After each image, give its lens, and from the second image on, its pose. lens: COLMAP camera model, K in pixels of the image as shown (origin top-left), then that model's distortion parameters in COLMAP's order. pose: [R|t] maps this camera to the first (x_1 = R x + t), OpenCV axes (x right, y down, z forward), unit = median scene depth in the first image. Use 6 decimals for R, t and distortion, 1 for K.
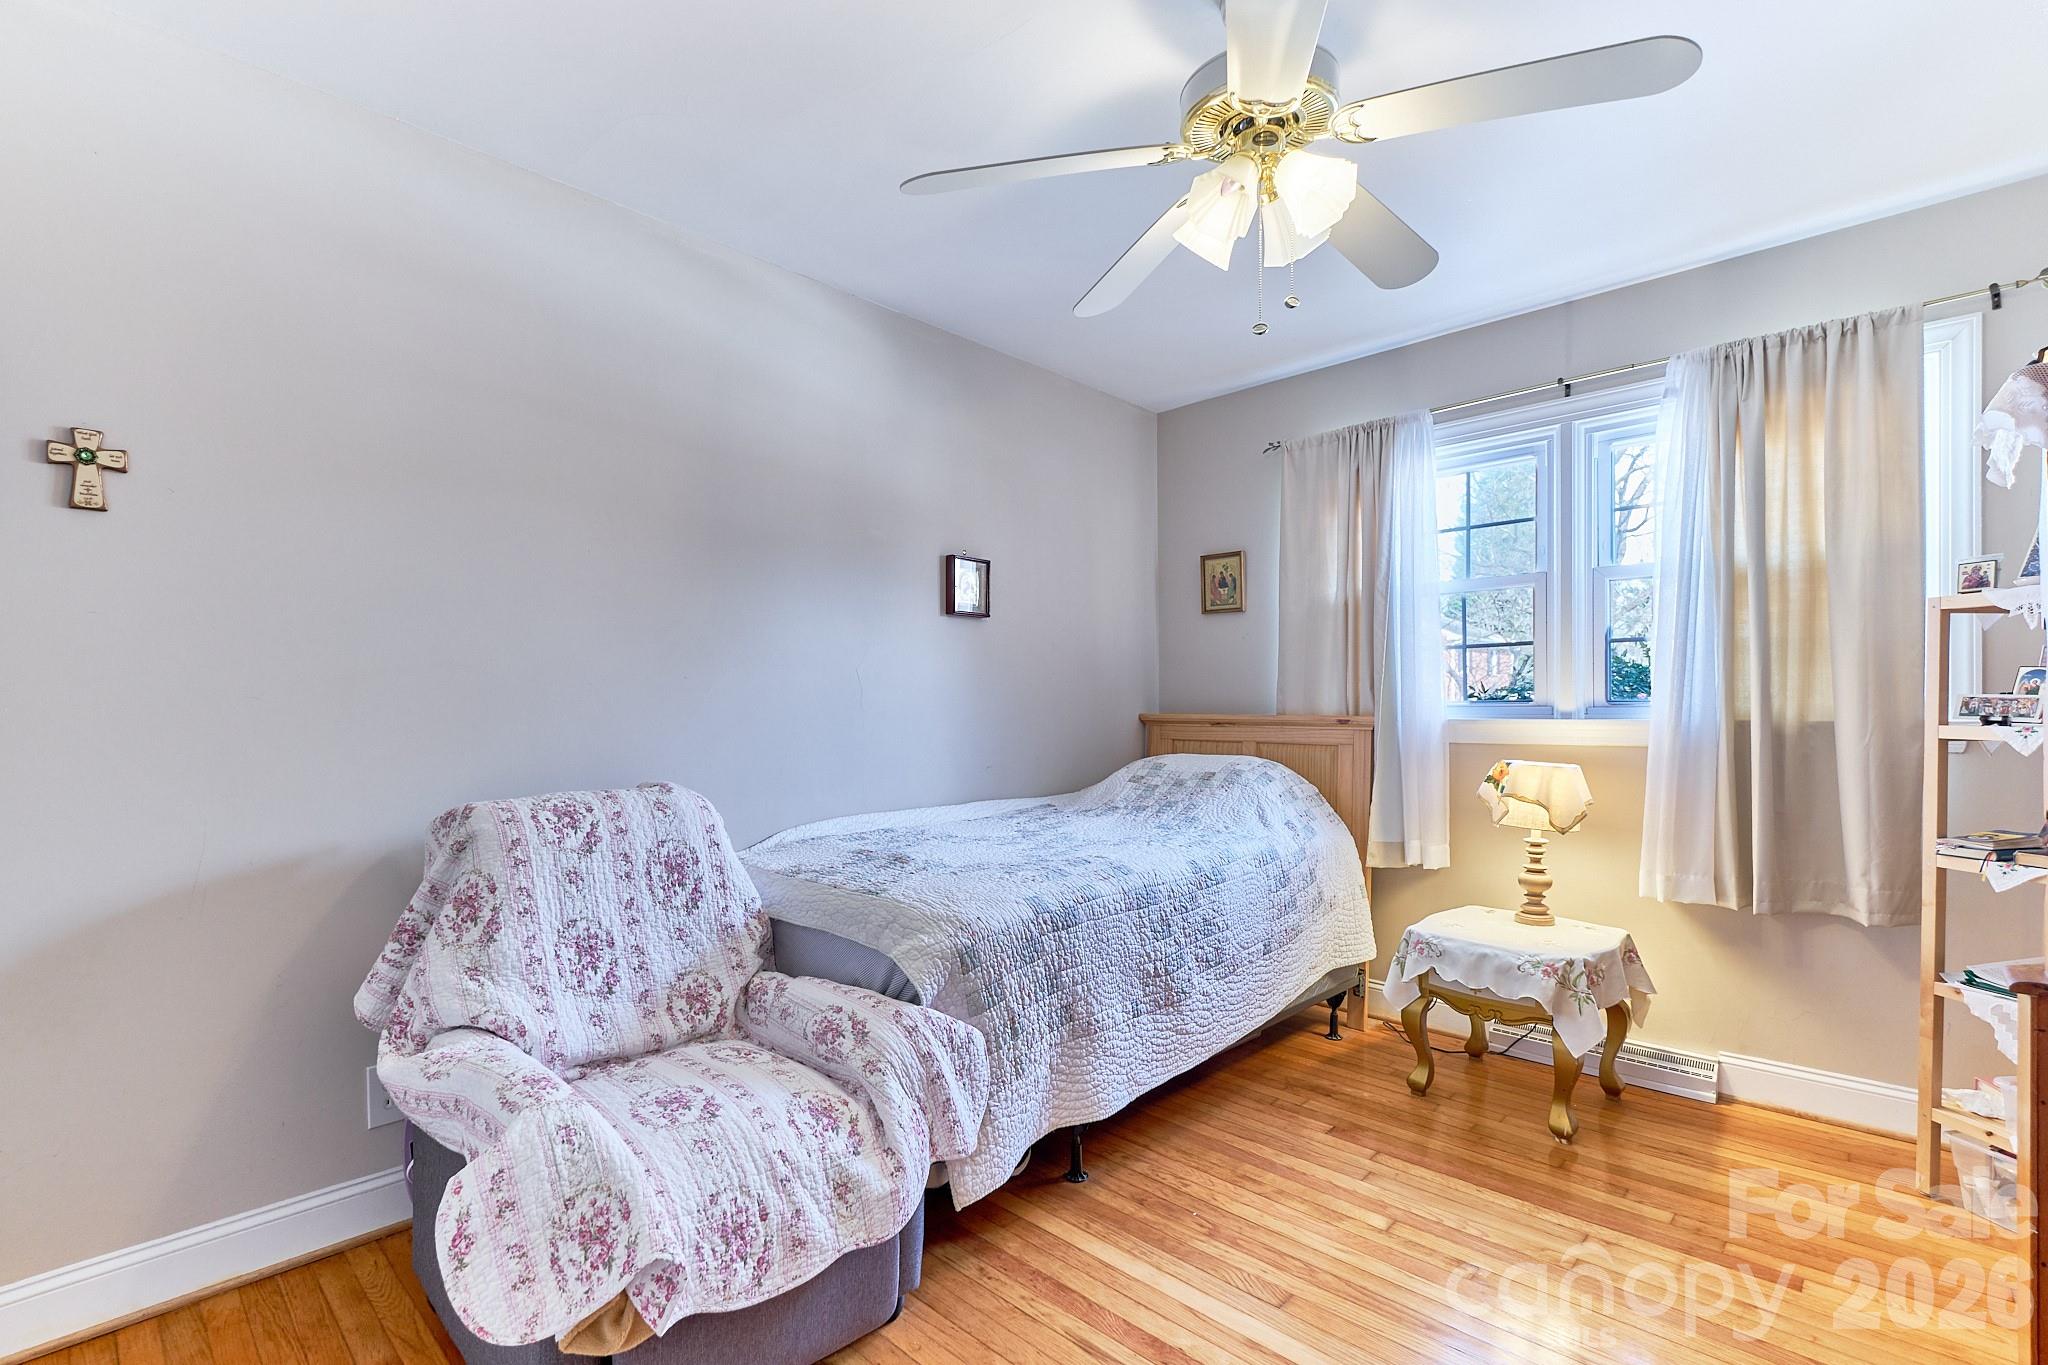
lens RADIAL K [[916.4, 0, 1018.6], [0, 916.4, 700.2], [0, 0, 1]] dist [-0.001980, -0.000487]
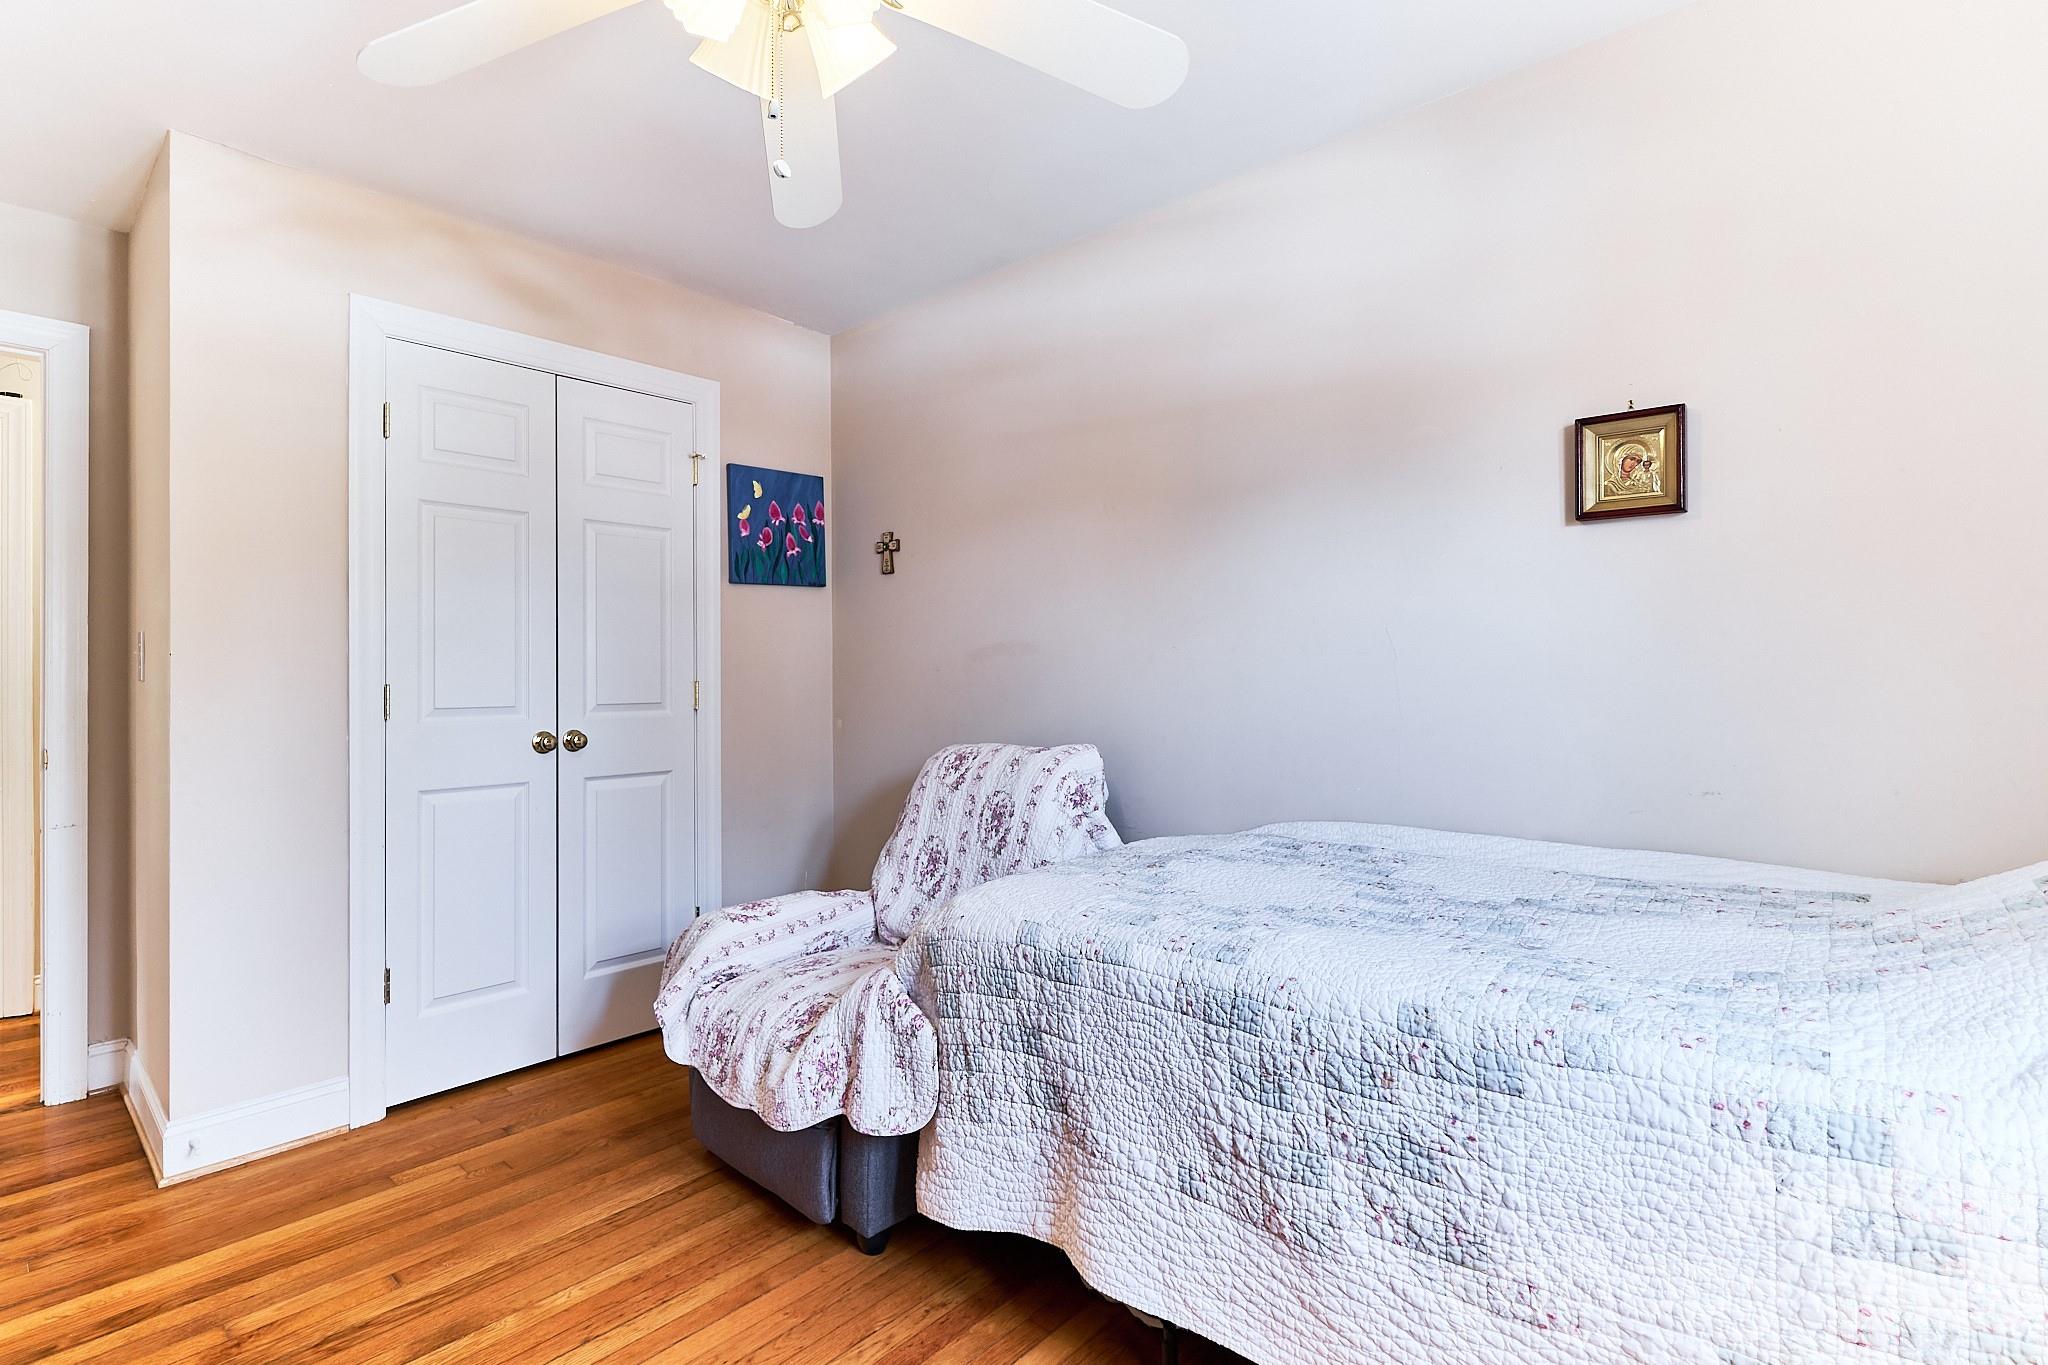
lens RADIAL K [[983.0, 0, 1024.0], [0, 983.0, 682.5], [0, 0, 1]] dist [-0.001924, -0.000402]
pose [[0.032306, 0.006044, -0.999460, 0.825511], [0.004261, 0.999972, 0.006185, 0.006065], [0.999469, -0.004458, 0.032280, 0.941313]]
